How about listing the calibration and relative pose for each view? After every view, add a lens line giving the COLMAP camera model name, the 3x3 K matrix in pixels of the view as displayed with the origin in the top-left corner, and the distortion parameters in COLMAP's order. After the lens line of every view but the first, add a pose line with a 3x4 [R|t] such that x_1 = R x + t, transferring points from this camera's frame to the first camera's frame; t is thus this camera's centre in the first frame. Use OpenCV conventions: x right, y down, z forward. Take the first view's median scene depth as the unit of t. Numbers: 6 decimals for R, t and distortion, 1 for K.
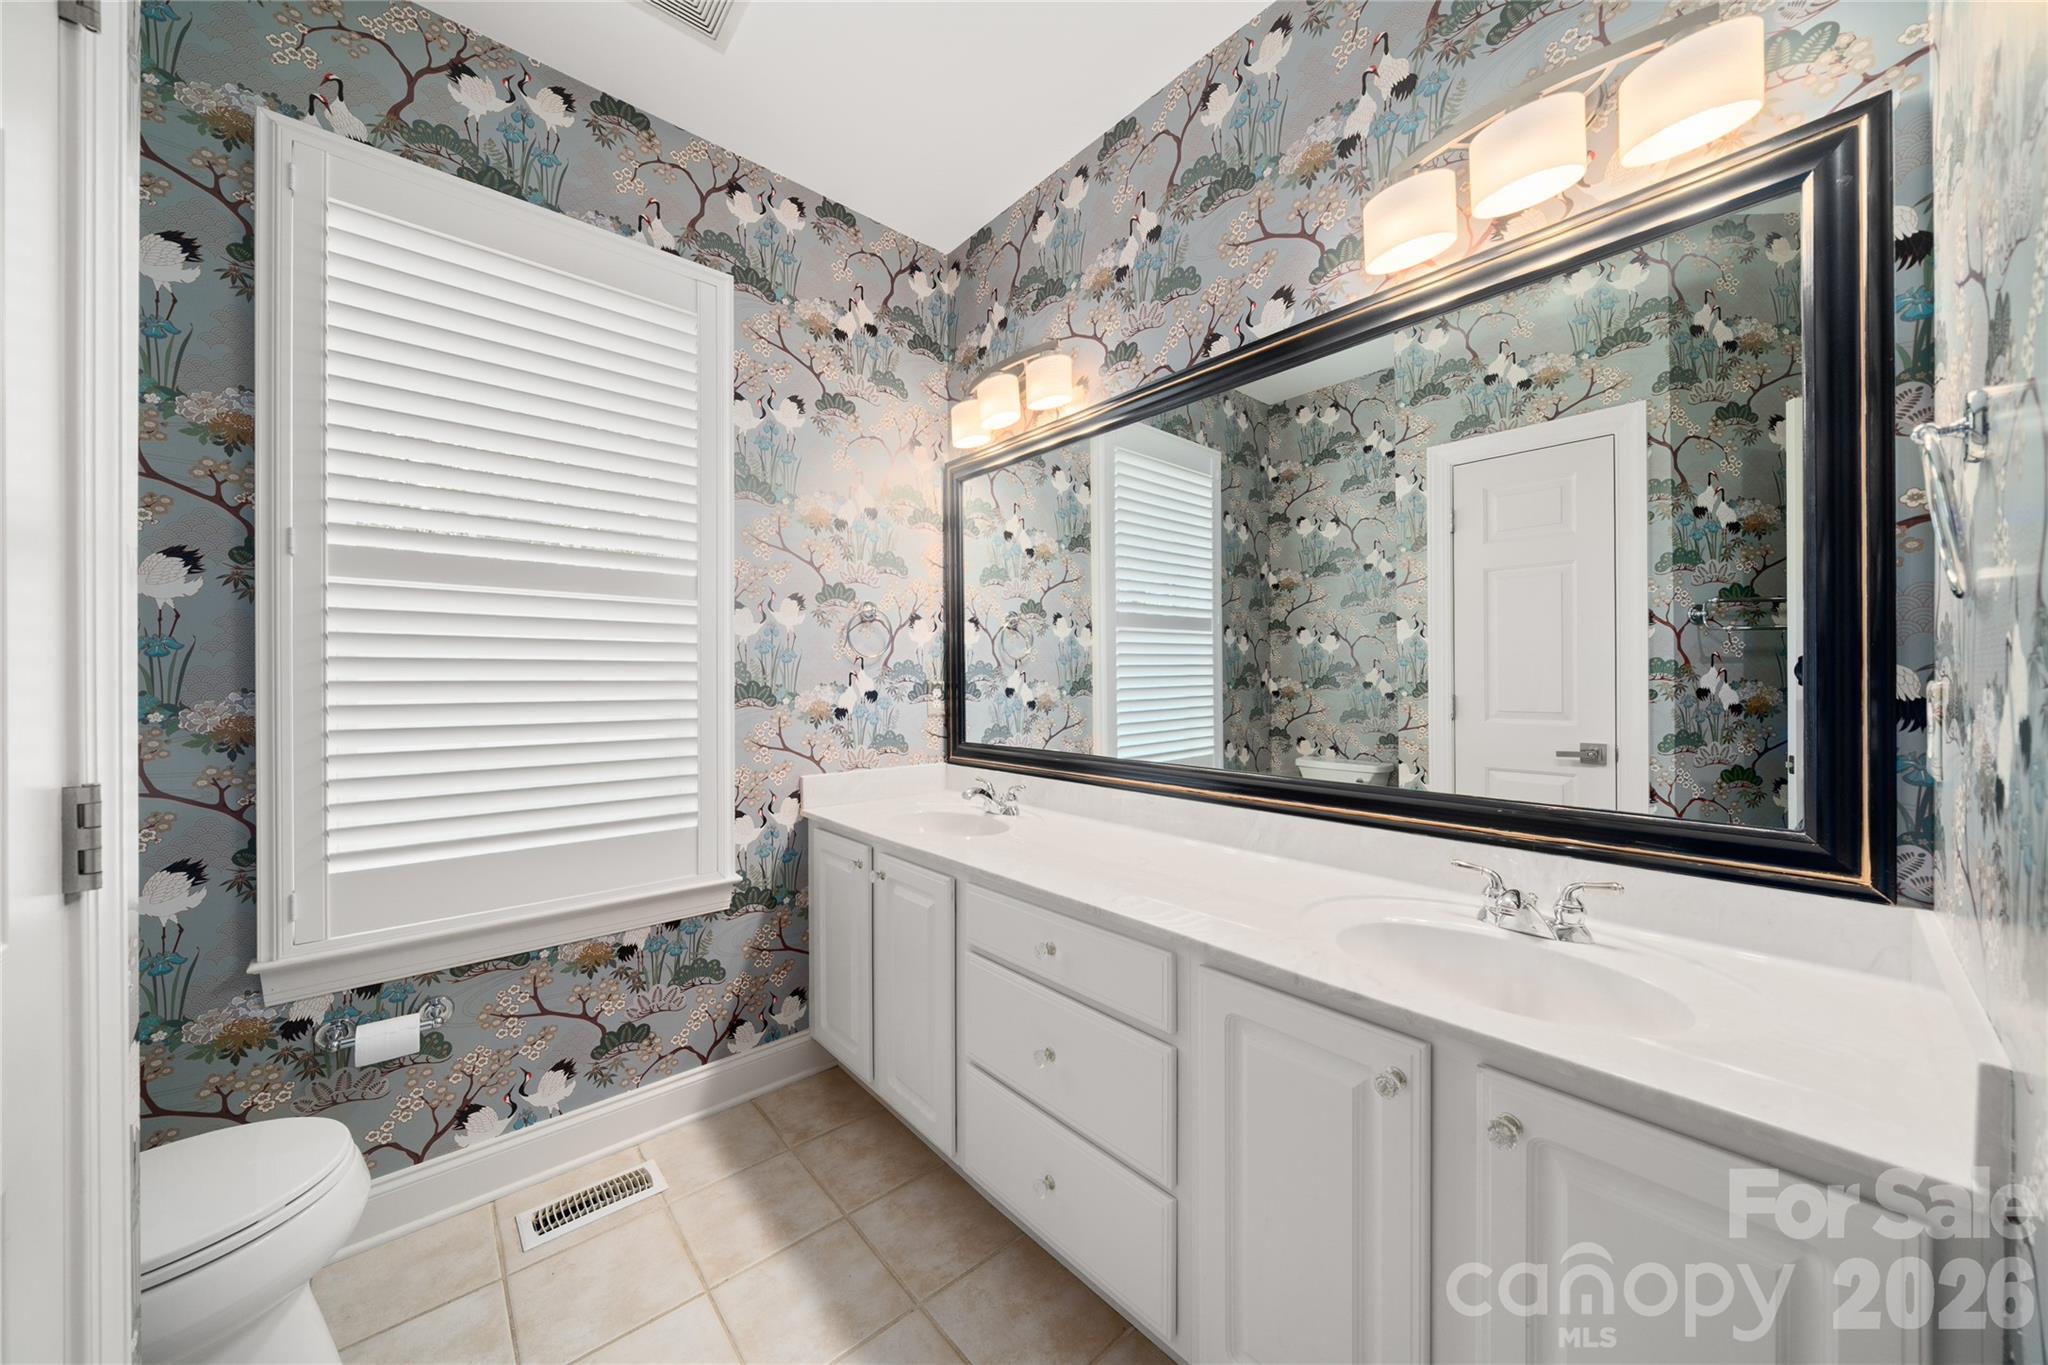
lens RADIAL K [[712.9, 0, 1023.4], [0, 712.9, 679.0], [0, 0, 1]] dist [-0.008118, 0.000801]
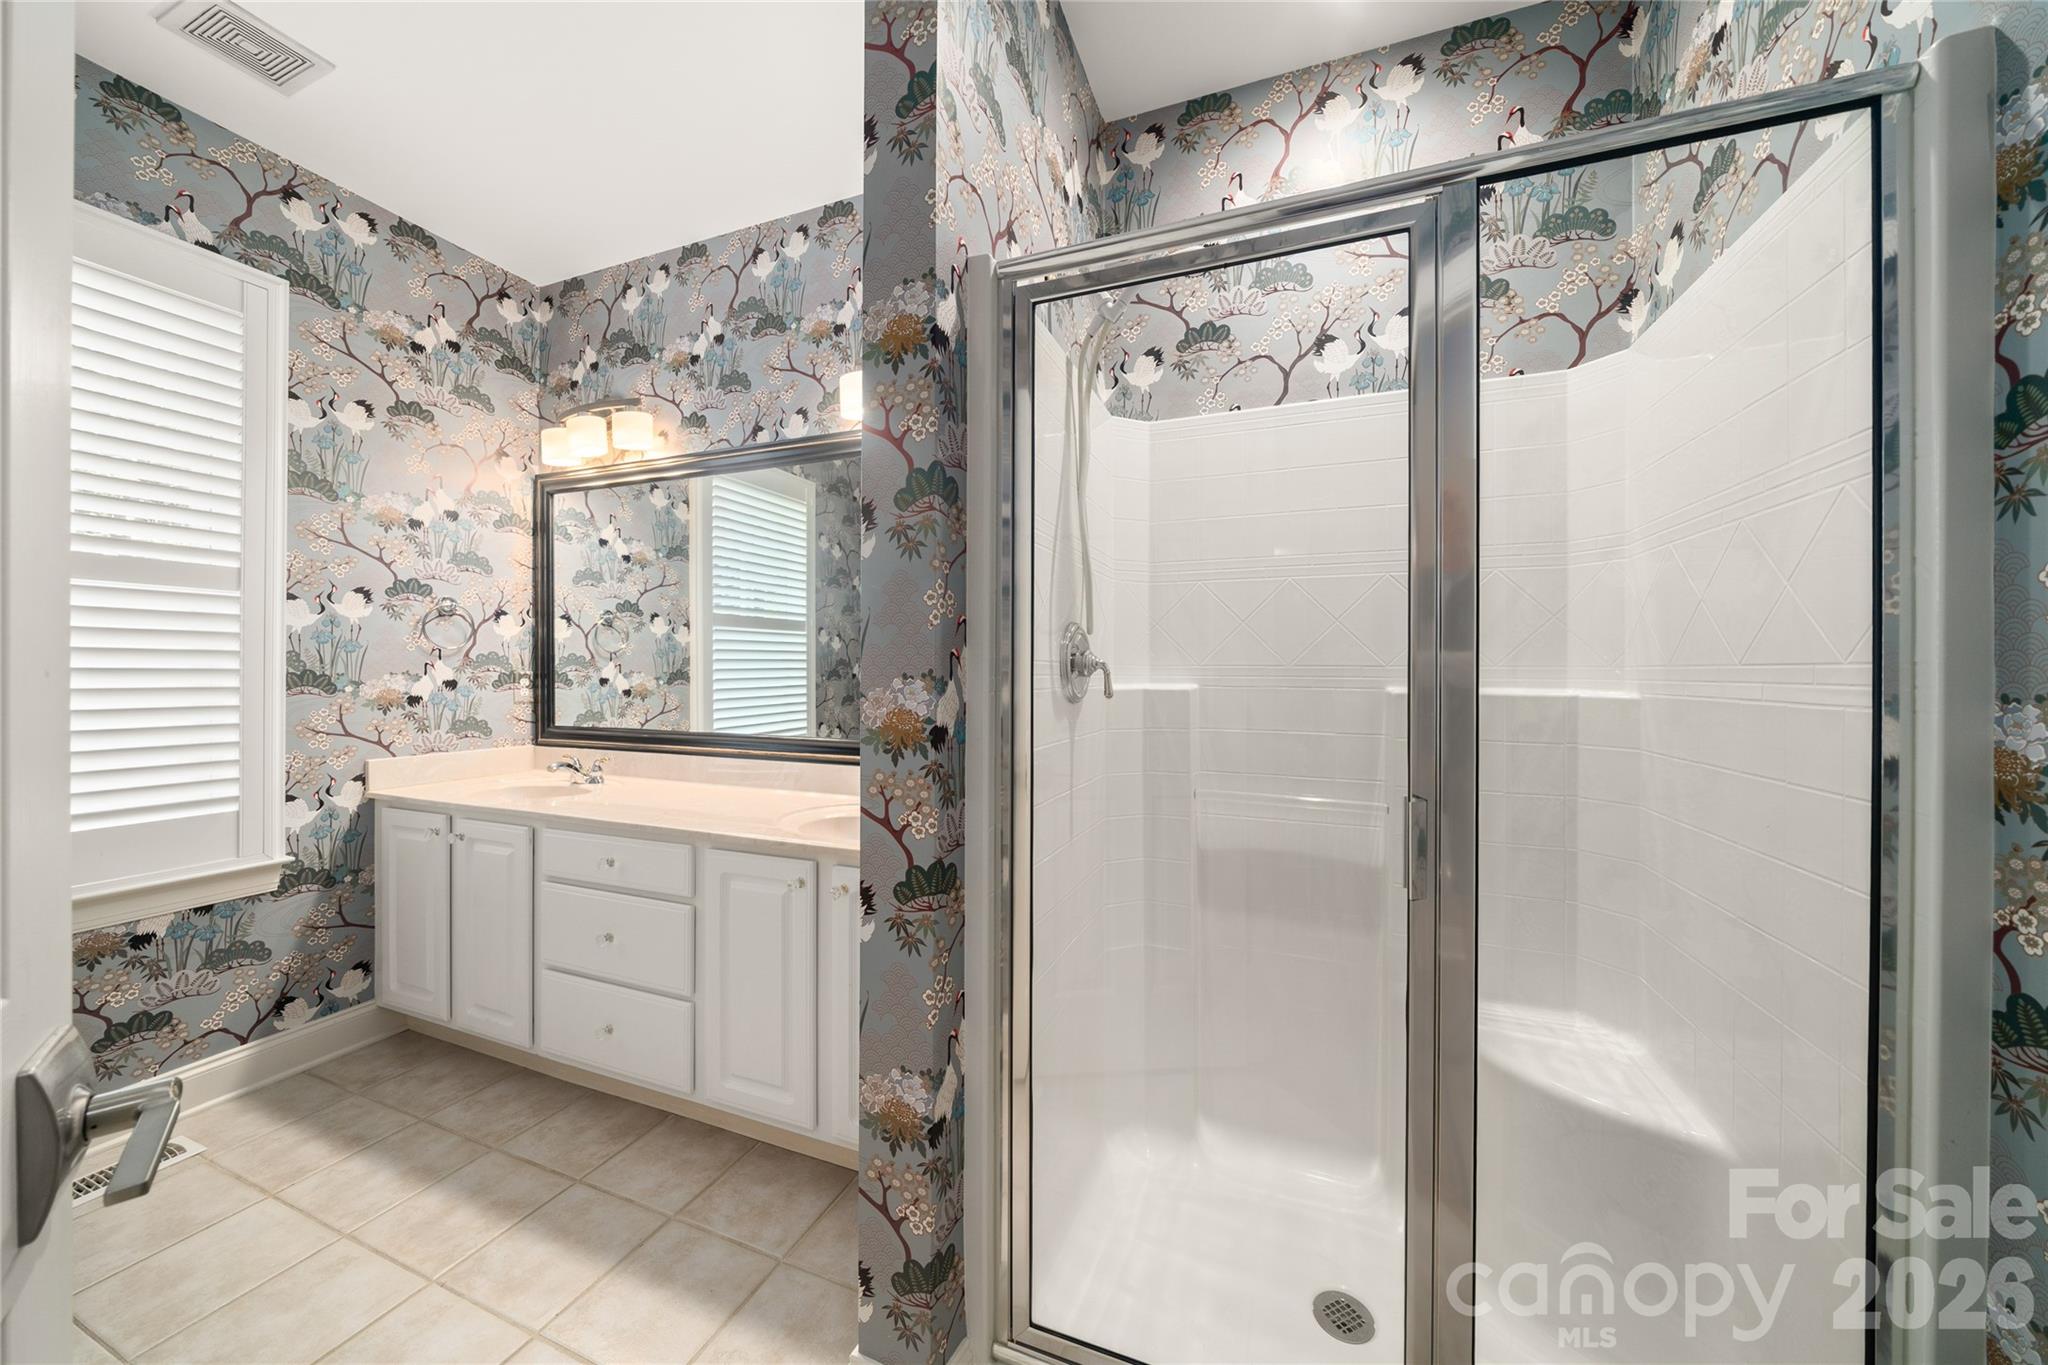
lens RADIAL K [[712.9, 0, 1031.6], [0, 712.9, 672.0], [0, 0, 1]] dist [-0.008118, 0.000801]
pose [[0.887065, 0.007014, 0.461592, 0.081326], [-0.007413, 0.999972, -0.000949, -0.000825], [-0.461586, -0.002580, 0.887092, -0.406617]]
